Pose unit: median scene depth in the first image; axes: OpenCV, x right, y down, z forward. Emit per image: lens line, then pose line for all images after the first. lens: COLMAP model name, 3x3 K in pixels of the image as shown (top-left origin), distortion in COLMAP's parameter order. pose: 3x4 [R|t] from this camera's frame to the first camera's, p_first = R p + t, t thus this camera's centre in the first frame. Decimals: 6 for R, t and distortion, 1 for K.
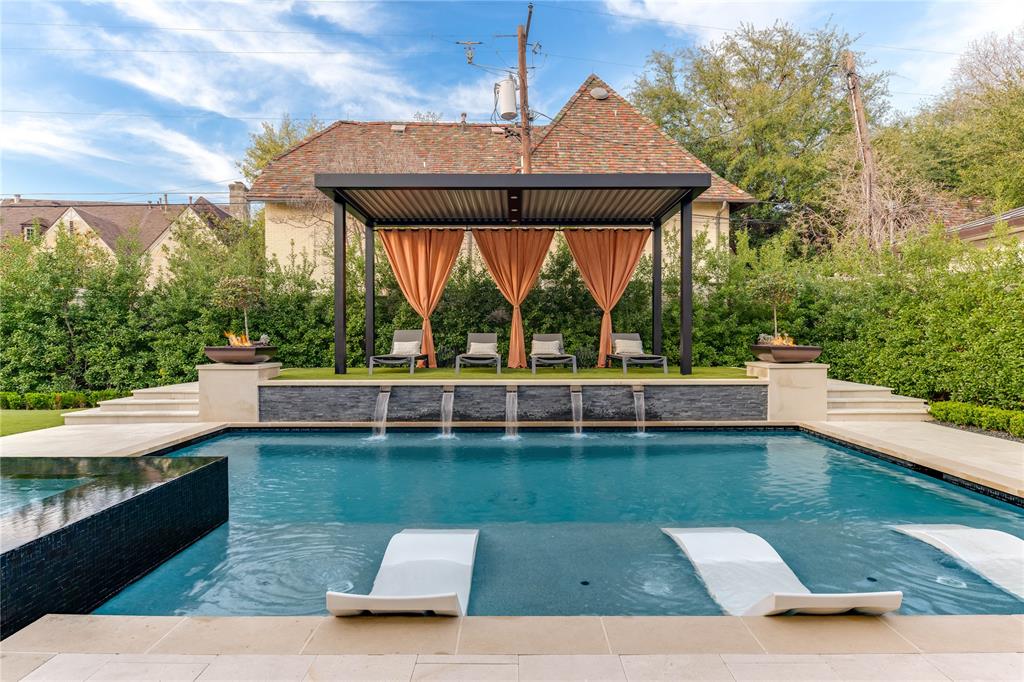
lens RADIAL K [[555.8, 0, 516.6], [0, 555.8, 337.0], [0, 0, 1]] dist [0.002937, 0.001462]
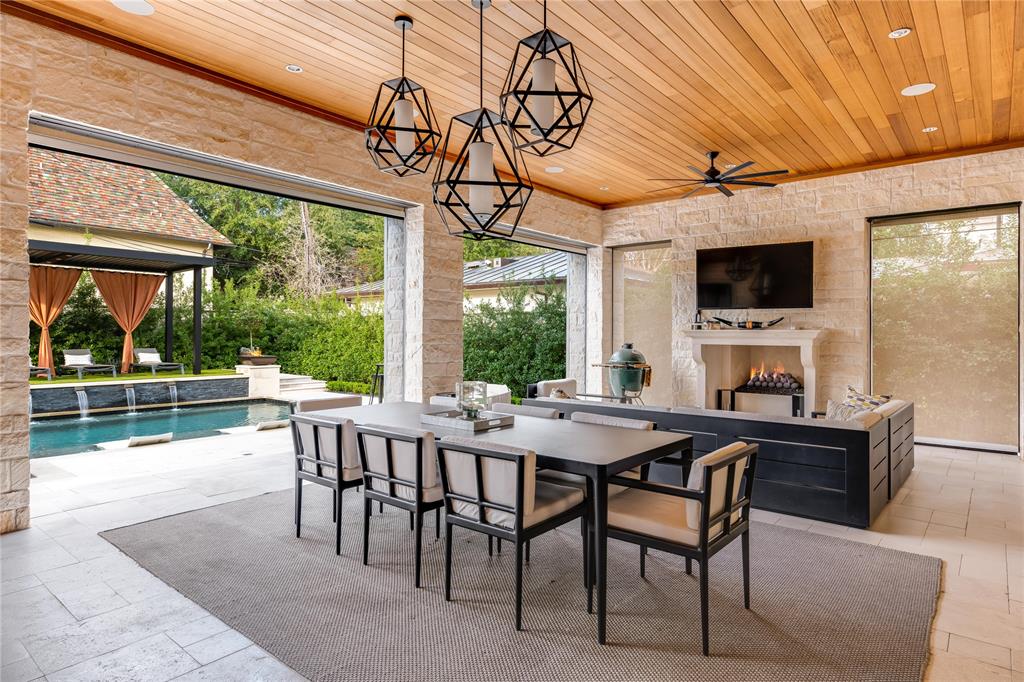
lens RADIAL K [[577.2, 0, 517.7], [0, 577.2, 336.5], [0, 0, 1]] dist [0.016755, 0.001523]
pose [[0.637536, 0.003388, 0.770413, -0.369036], [-0.001533, 0.999994, -0.003129, -0.036329], [-0.770419, 0.000813, 0.637537, -0.731459]]
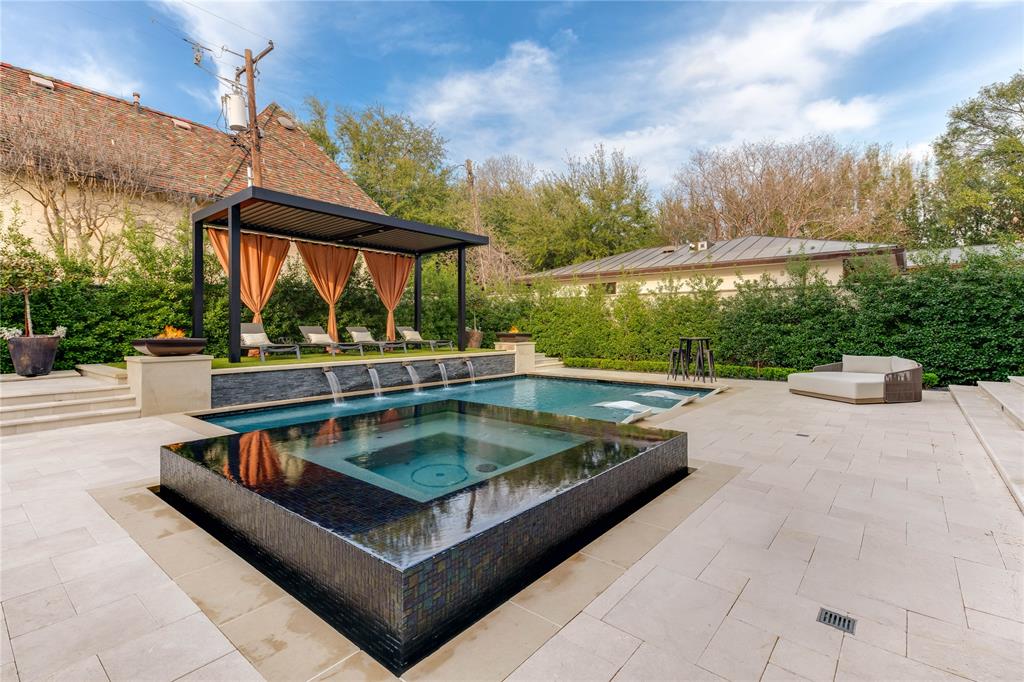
lens RADIAL K [[464.2, 0, 510.2], [0, 464.2, 334.6], [0, 0, 1]] dist [0.016896, 0.000231]
pose [[0.647929, -0.011509, 0.761614, -0.610724], [0.002178, 0.999910, 0.013257, -0.000852], [-0.761698, -0.006931, 0.647895, -0.019912]]
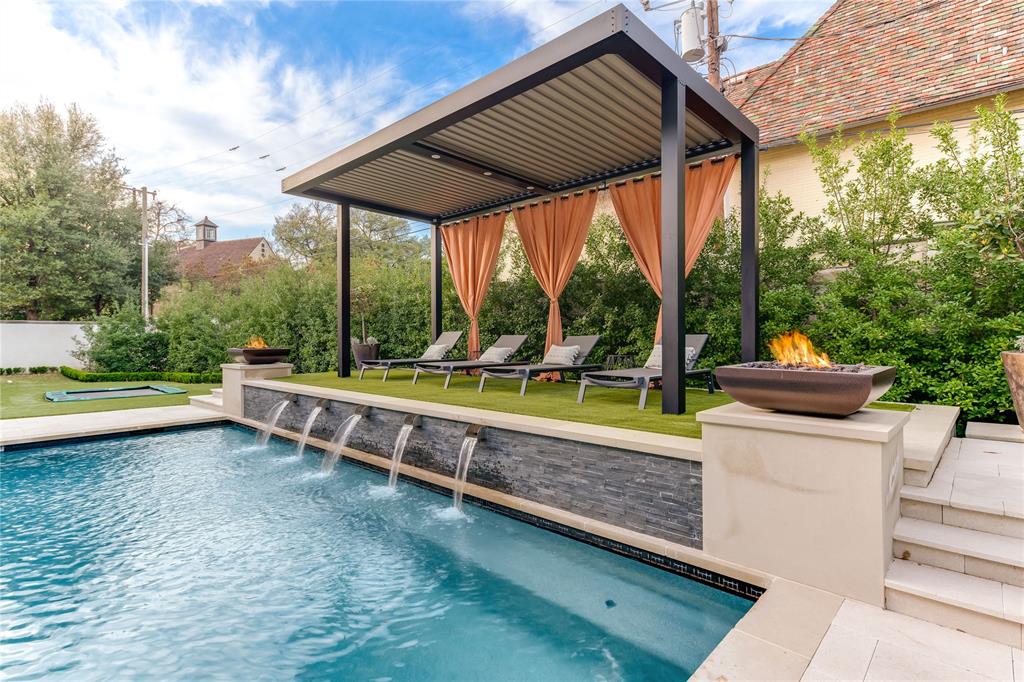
lens RADIAL K [[506.3, 0, 513.0], [0, 506.3, 336.6], [0, 0, 1]] dist [-0.012039, -0.001099]
pose [[0.727752, -0.001959, -0.685837, 0.479972], [-0.002602, 0.999981, -0.005617, -0.000899], [0.685835, 0.005873, 0.727733, 0.513684]]
